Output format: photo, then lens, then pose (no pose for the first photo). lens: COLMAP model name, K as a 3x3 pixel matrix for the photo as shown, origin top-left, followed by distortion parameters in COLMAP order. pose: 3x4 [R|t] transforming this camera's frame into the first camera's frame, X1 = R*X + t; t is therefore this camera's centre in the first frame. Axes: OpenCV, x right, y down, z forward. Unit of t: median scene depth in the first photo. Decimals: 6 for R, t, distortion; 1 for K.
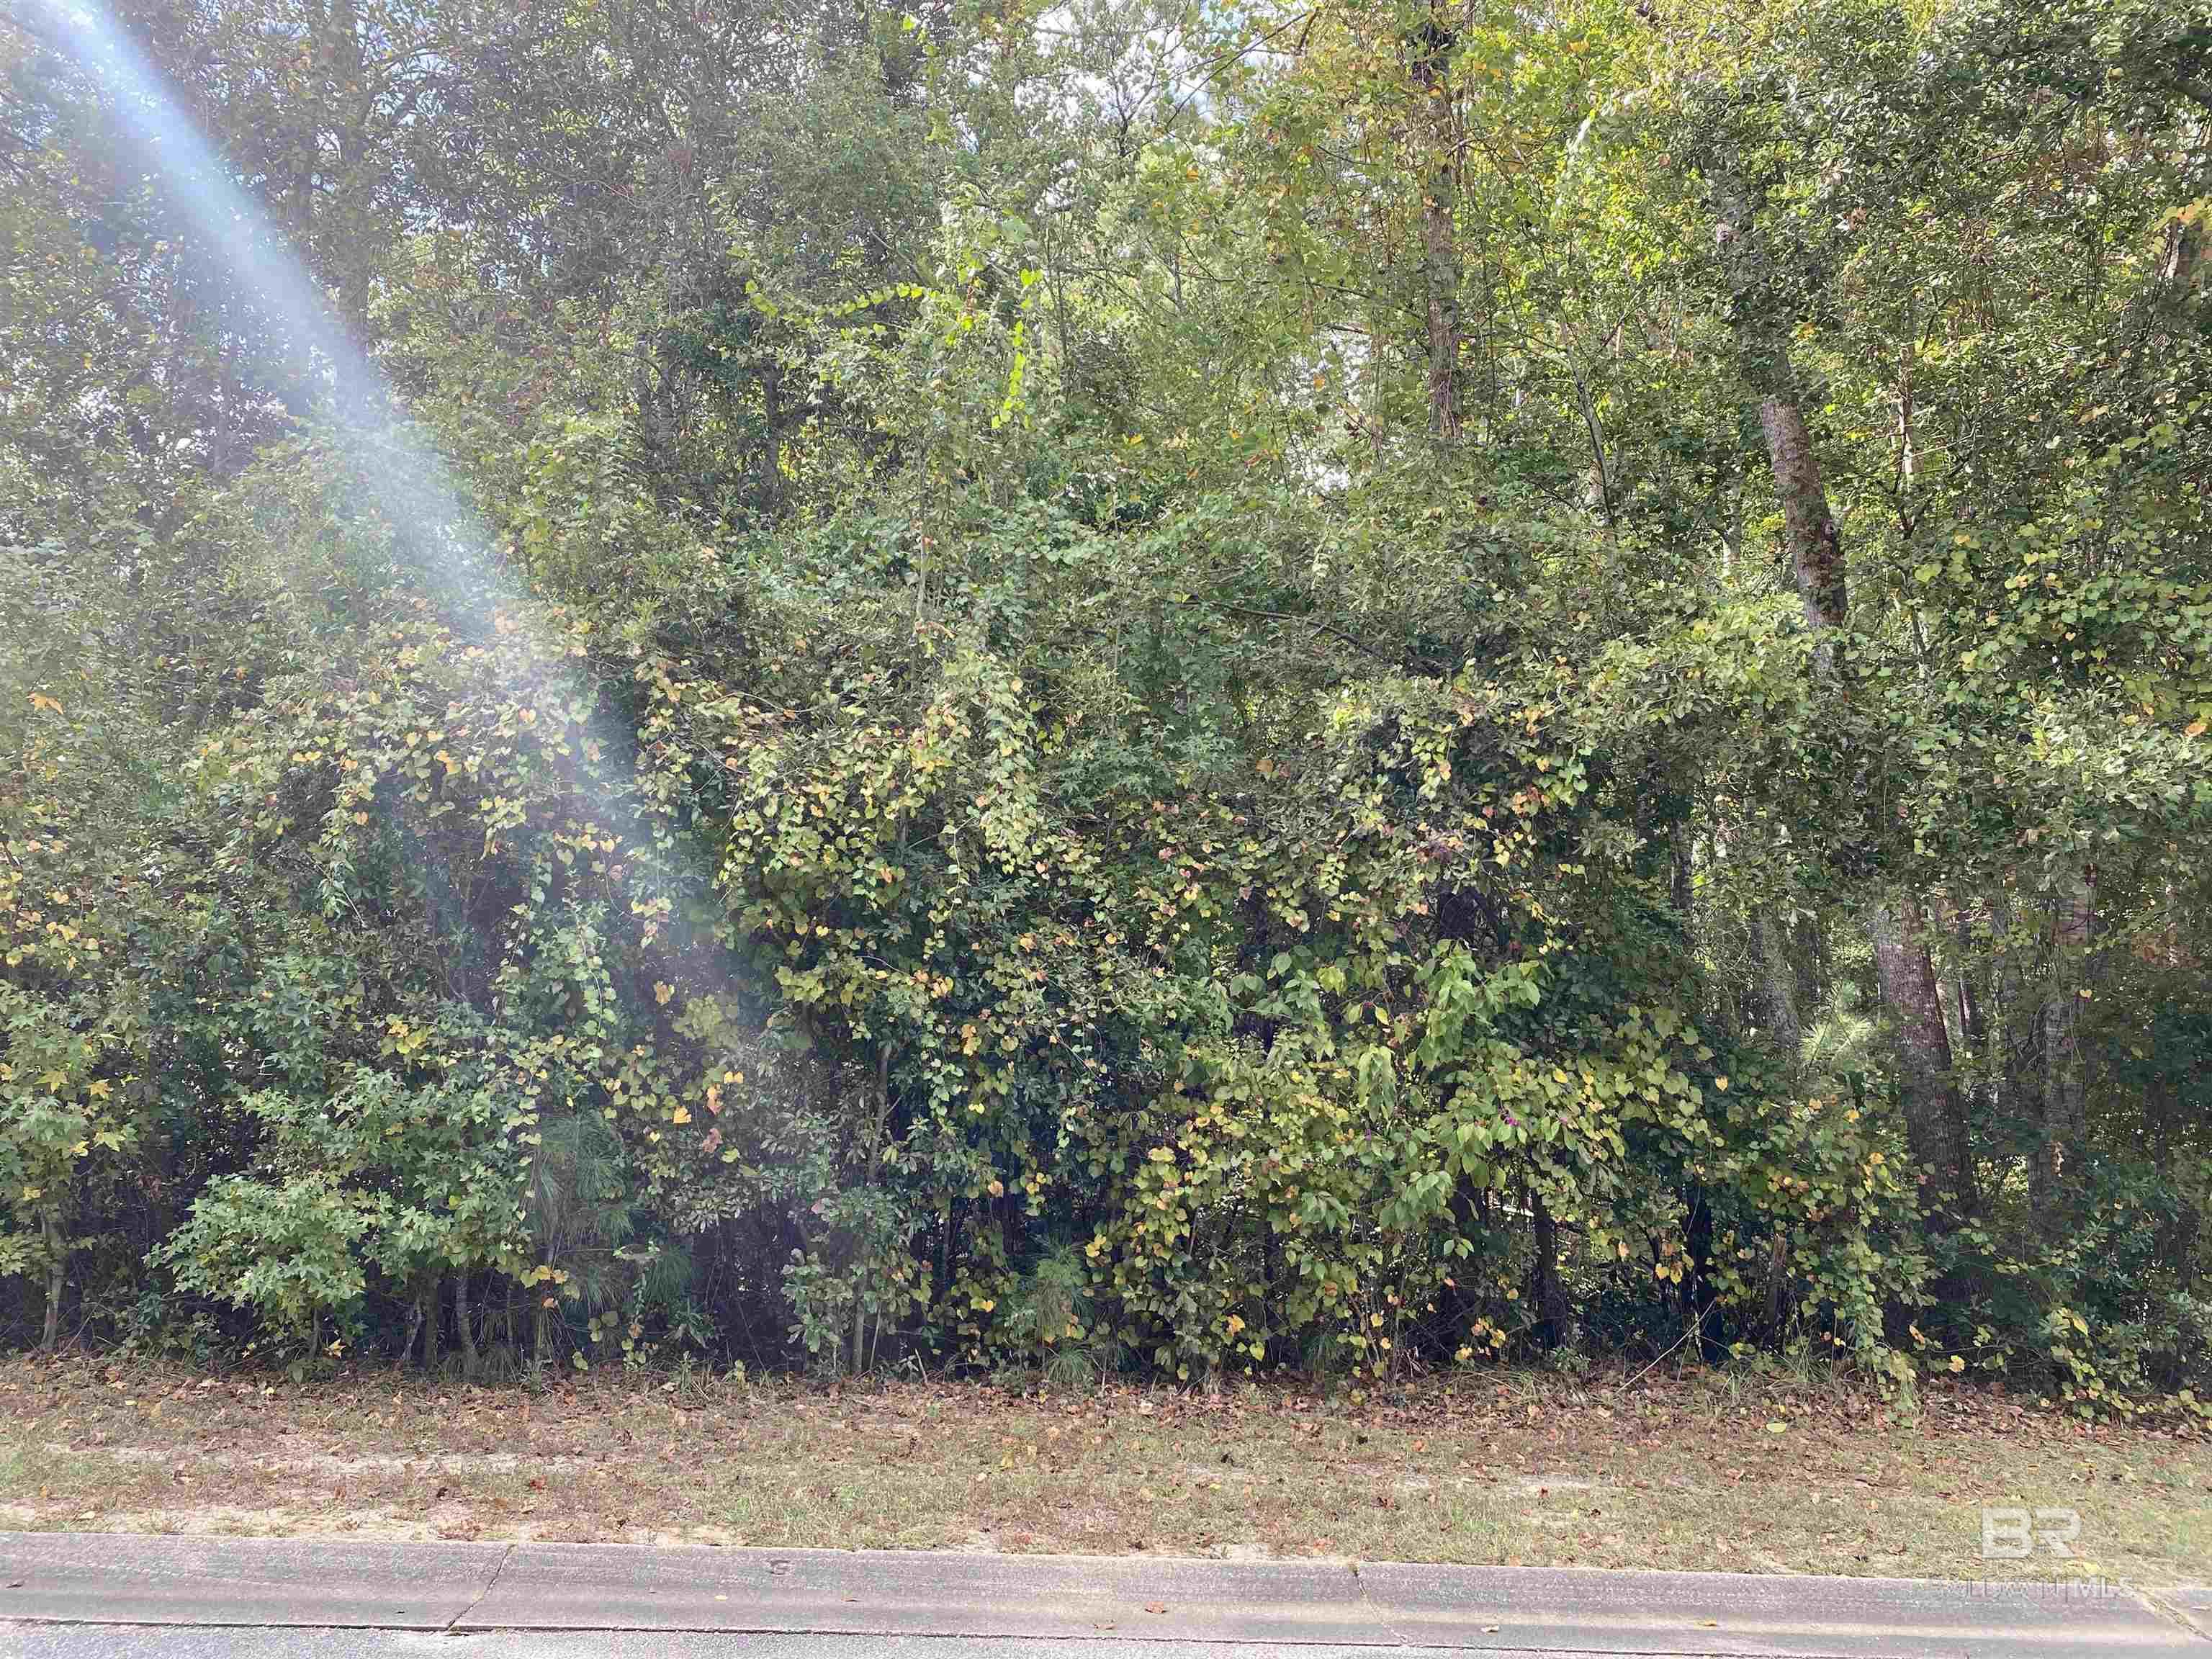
lens RADIAL K [[1672.6, 0, 1106.0], [0, 1672.6, 829.5], [0, 0, 1]] dist [0.023291, 0.003449]
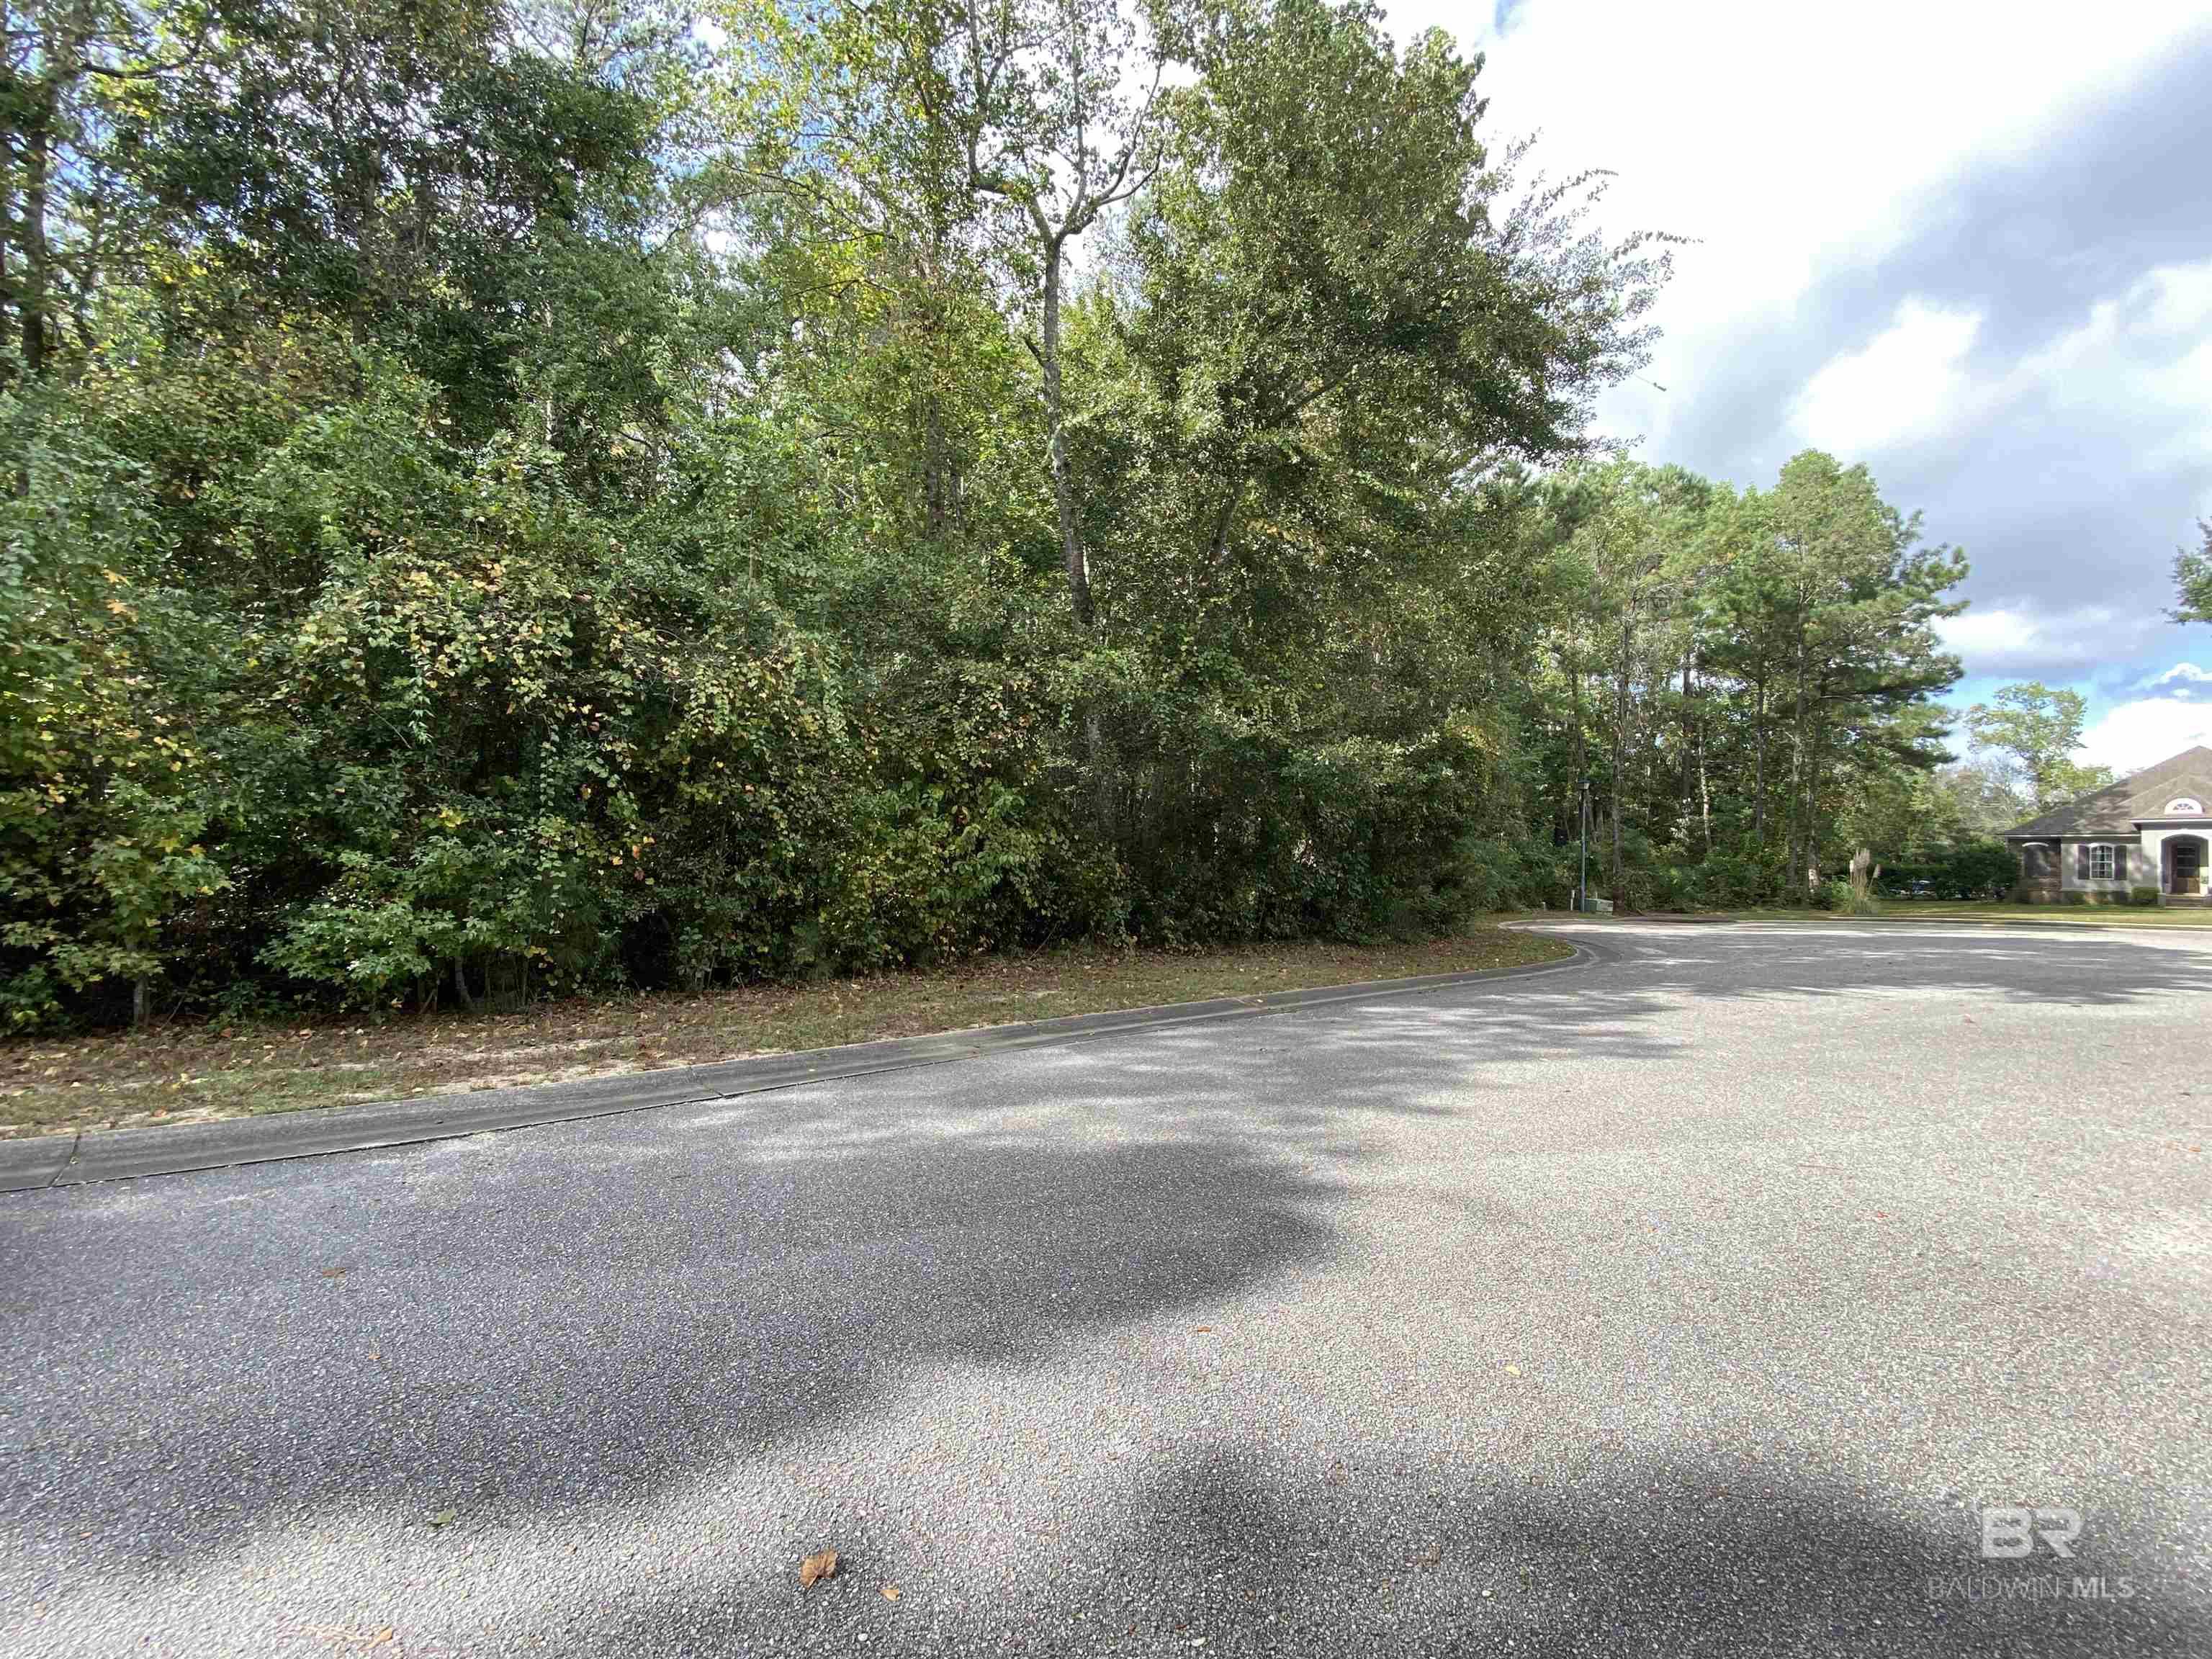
lens RADIAL K [[876.8, 0, 1106.0], [0, 876.8, 829.5], [0, 0, 1]] dist [0.056238, -0.045848]
pose [[0.809945, -0.003823, 0.586493, -0.389582], [-0.076746, 0.990690, 0.112443, -0.013086], [-0.581463, -0.136084, 0.802111, -0.083268]]
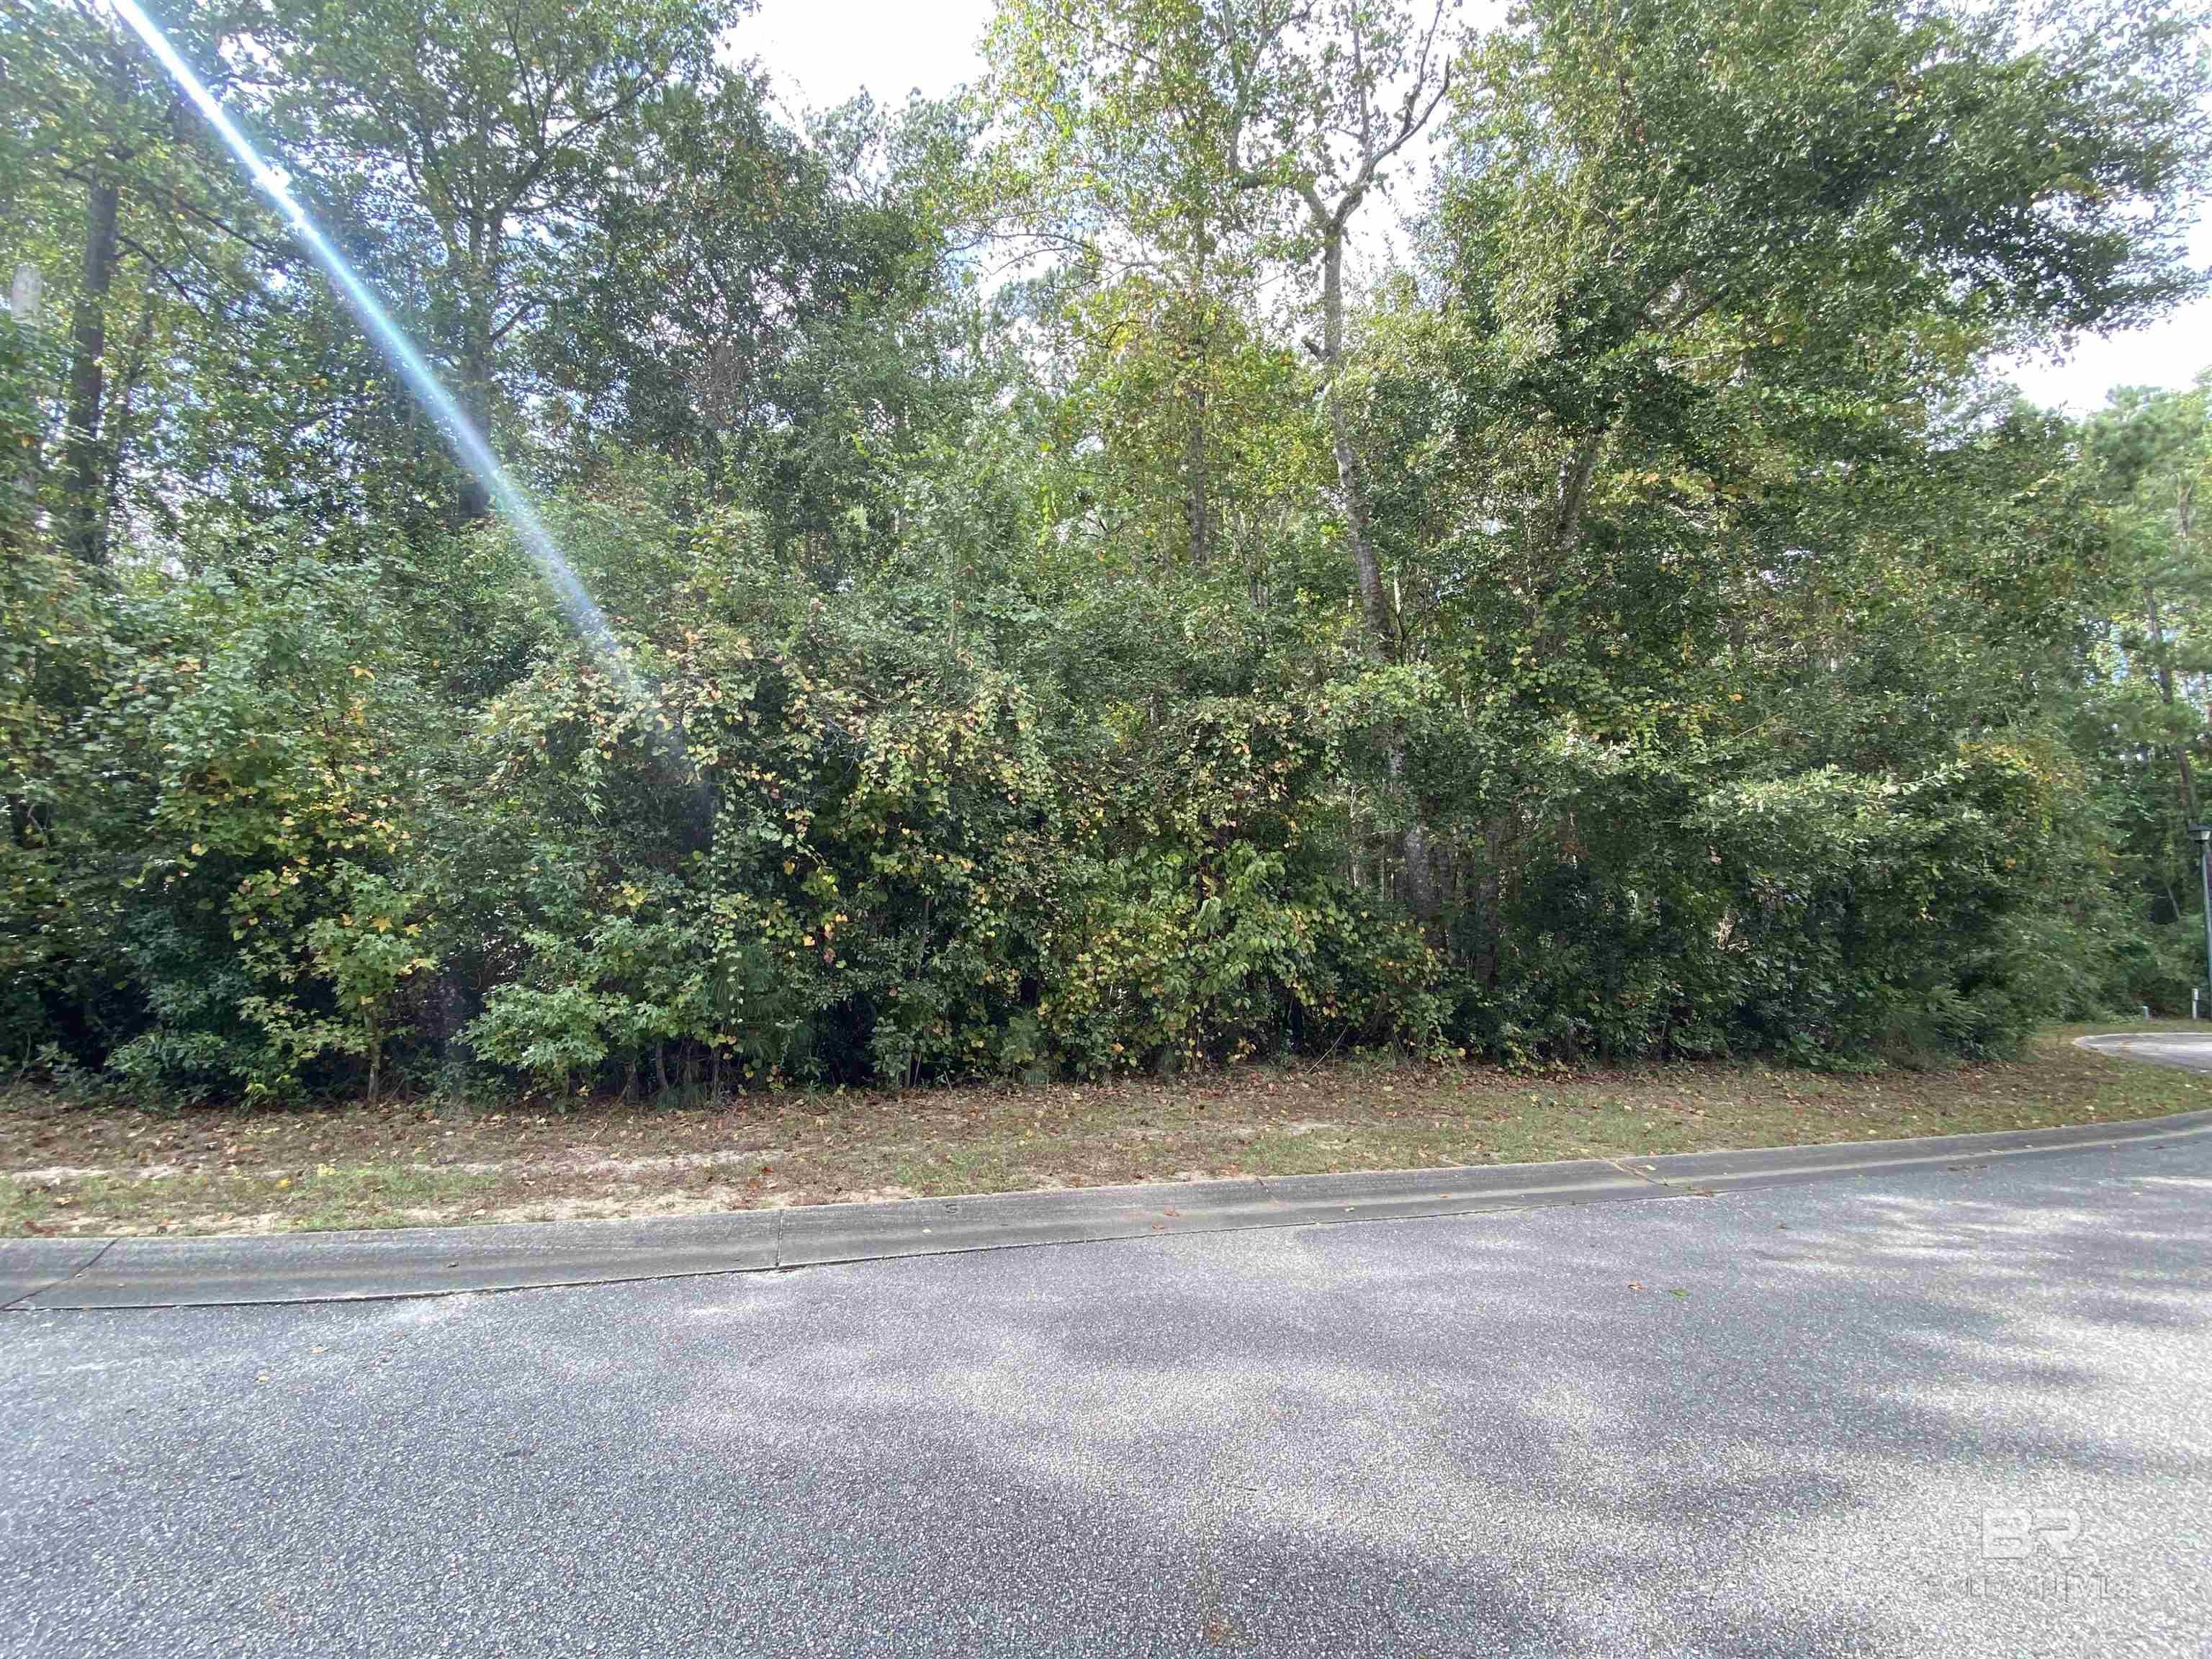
lens RADIAL K [[876.8, 0, 1106.0], [0, 876.8, 829.5], [0, 0, 1]] dist [0.056238, -0.045848]
pose [[0.973666, 0.010949, 0.227716, -0.166539], [-0.022831, 0.998508, 0.049609, 0.009551], [-0.226833, -0.053501, 0.972463, 0.085091]]
